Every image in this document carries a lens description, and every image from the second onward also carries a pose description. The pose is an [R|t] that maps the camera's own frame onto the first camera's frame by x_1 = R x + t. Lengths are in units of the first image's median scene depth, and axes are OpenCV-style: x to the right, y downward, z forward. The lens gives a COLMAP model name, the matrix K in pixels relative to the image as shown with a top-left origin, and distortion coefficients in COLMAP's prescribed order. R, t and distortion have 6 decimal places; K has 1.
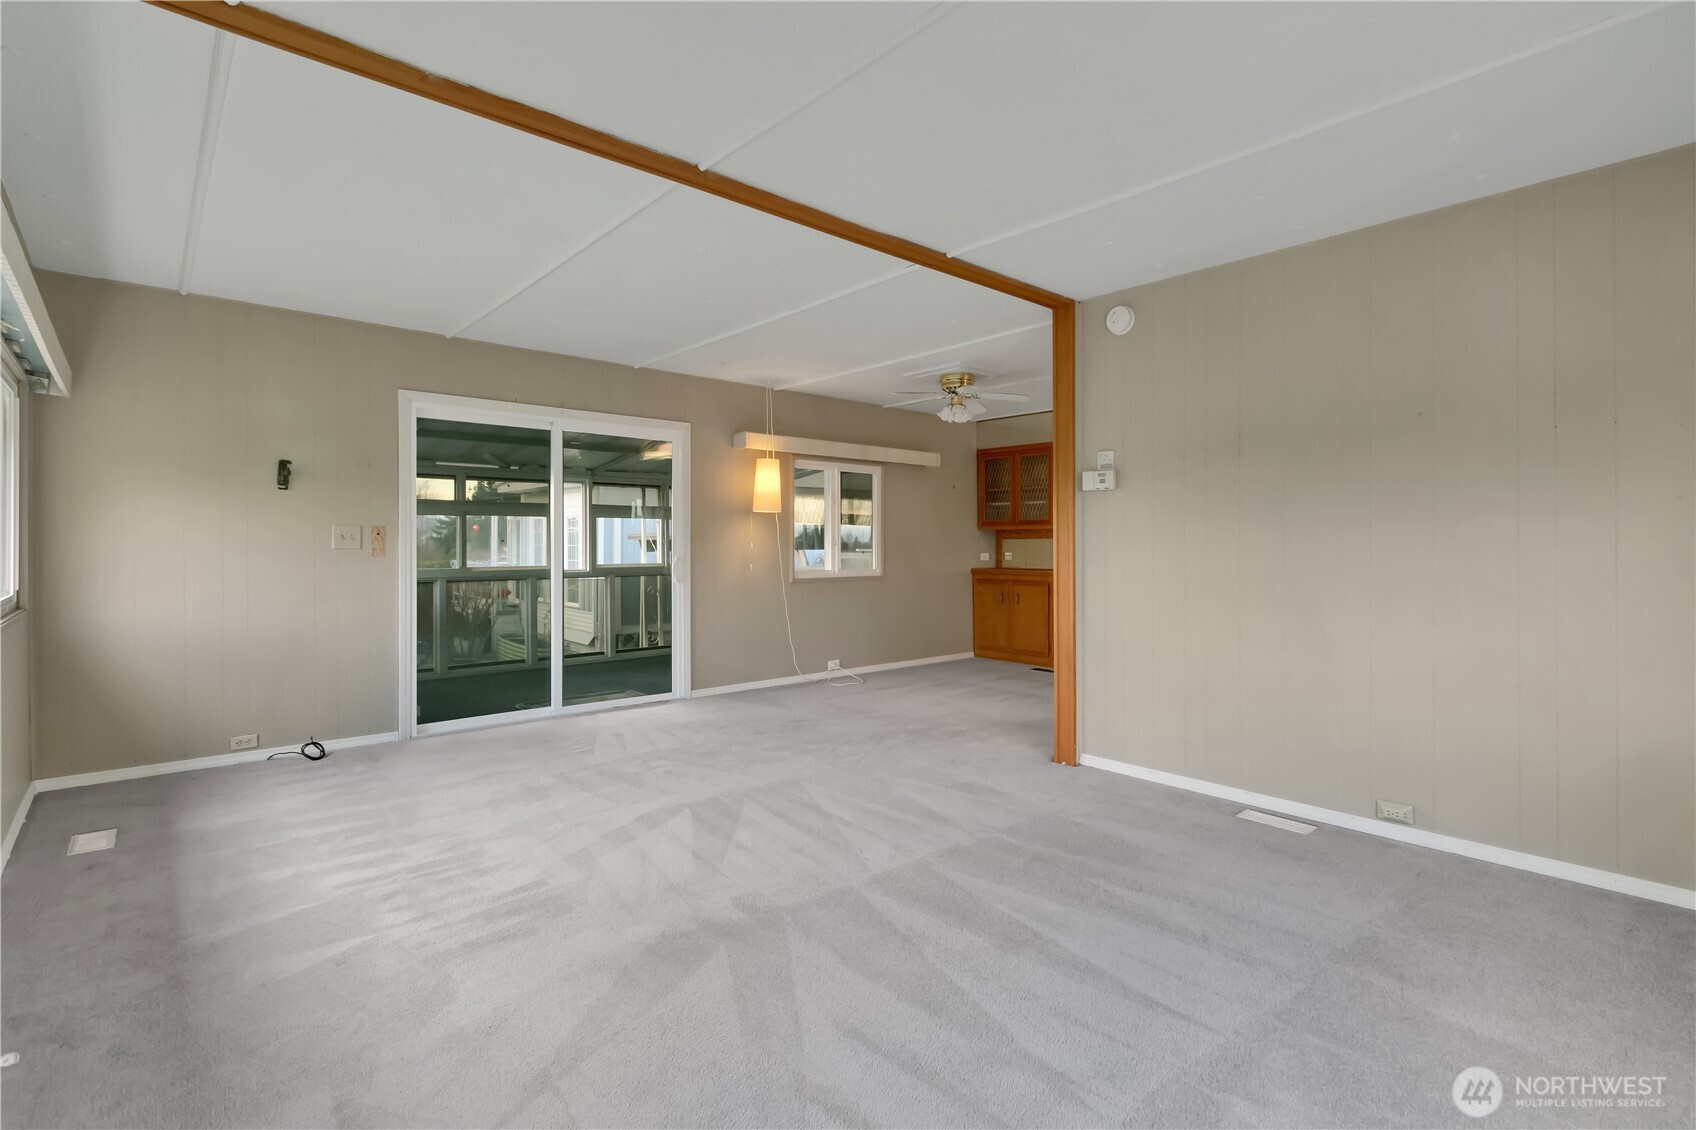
lens RADIAL K [[794.8, 0, 853.8], [0, 794.8, 543.1], [0, 0, 1]] dist [-0.000033, 0.000007]
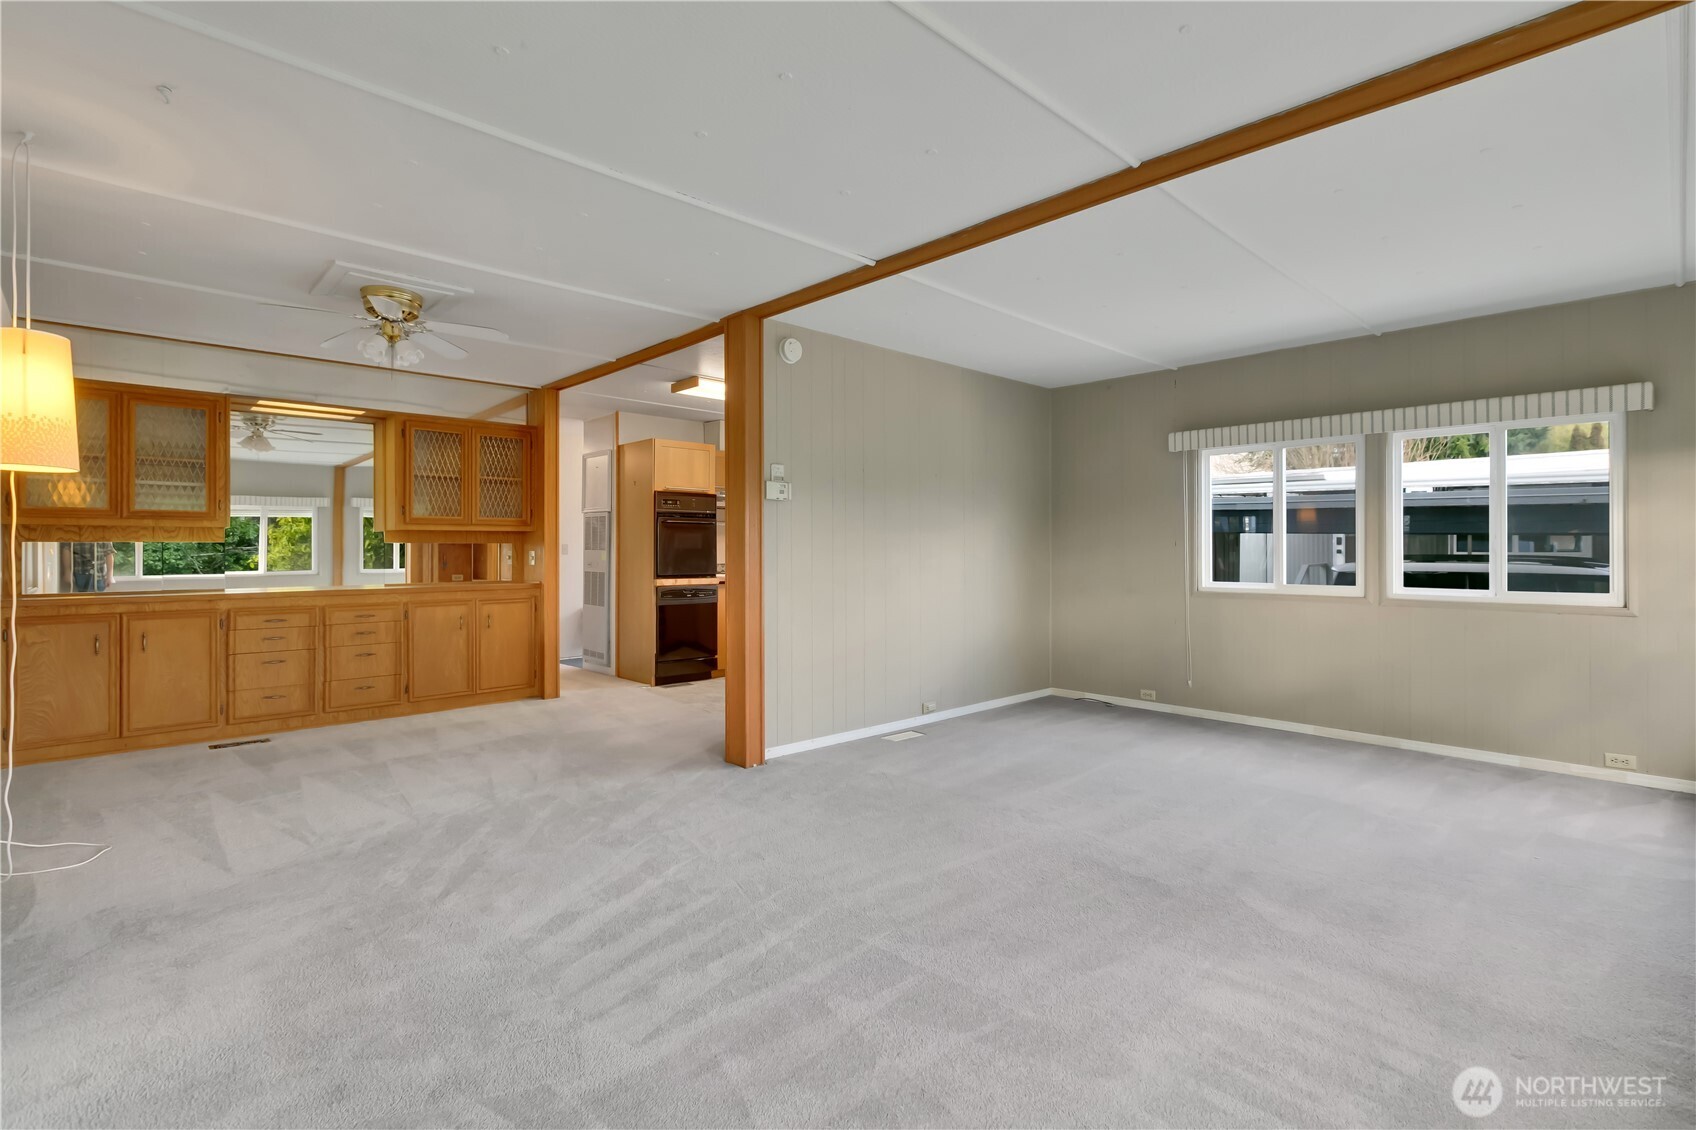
lens RADIAL K [[793.8, 0, 866.2], [0, 793.8, 554.3], [0, 0, 1]] dist [-0.000892, -0.000038]
pose [[-0.034748, -0.005532, 0.999381, -0.407007], [0.000492, 0.999984, 0.005552, 0.000866], [-0.999396, 0.000684, -0.034745, 0.481989]]
